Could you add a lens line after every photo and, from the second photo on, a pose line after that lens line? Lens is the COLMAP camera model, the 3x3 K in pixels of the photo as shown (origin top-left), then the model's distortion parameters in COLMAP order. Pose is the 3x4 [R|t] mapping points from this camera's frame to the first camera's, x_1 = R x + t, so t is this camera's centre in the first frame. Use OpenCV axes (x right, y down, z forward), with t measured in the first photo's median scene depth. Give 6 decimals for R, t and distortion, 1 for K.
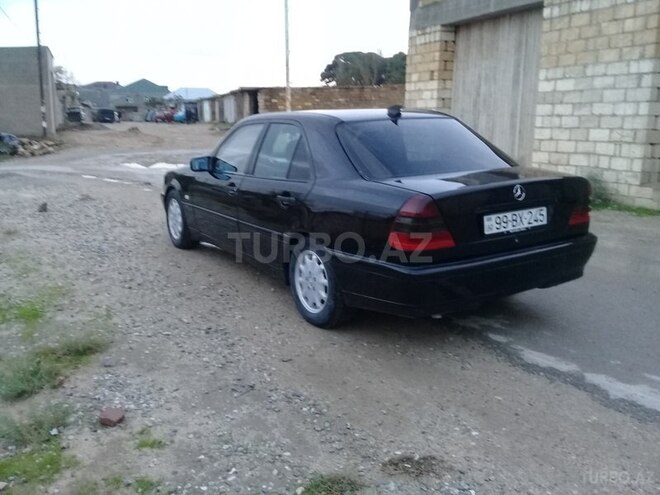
lens RADIAL K [[645.7, 0, 330.0], [0, 645.7, 247.5], [0, 0, 1]] dist [0.013426, 0.007101]
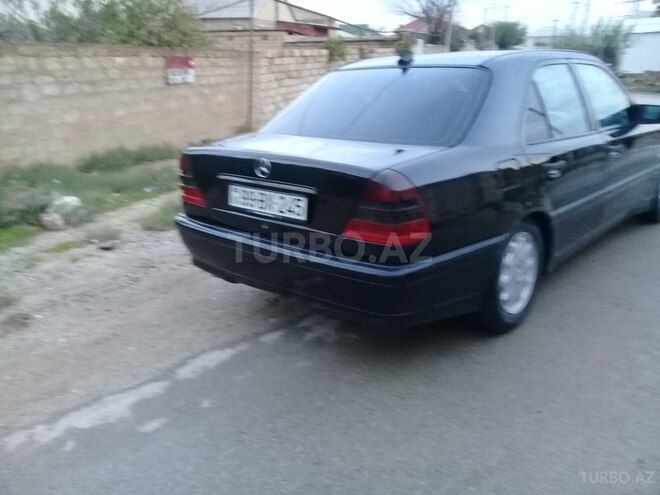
lens RADIAL K [[645.7, 0, 330.0], [0, 645.7, 247.5], [0, 0, 1]] dist [0.013426, 0.007101]
pose [[0.208164, 0.281042, -0.936847, 1.072953], [-0.178553, 0.952654, 0.246110, -0.200068], [0.961658, 0.116046, 0.248489, 0.884454]]
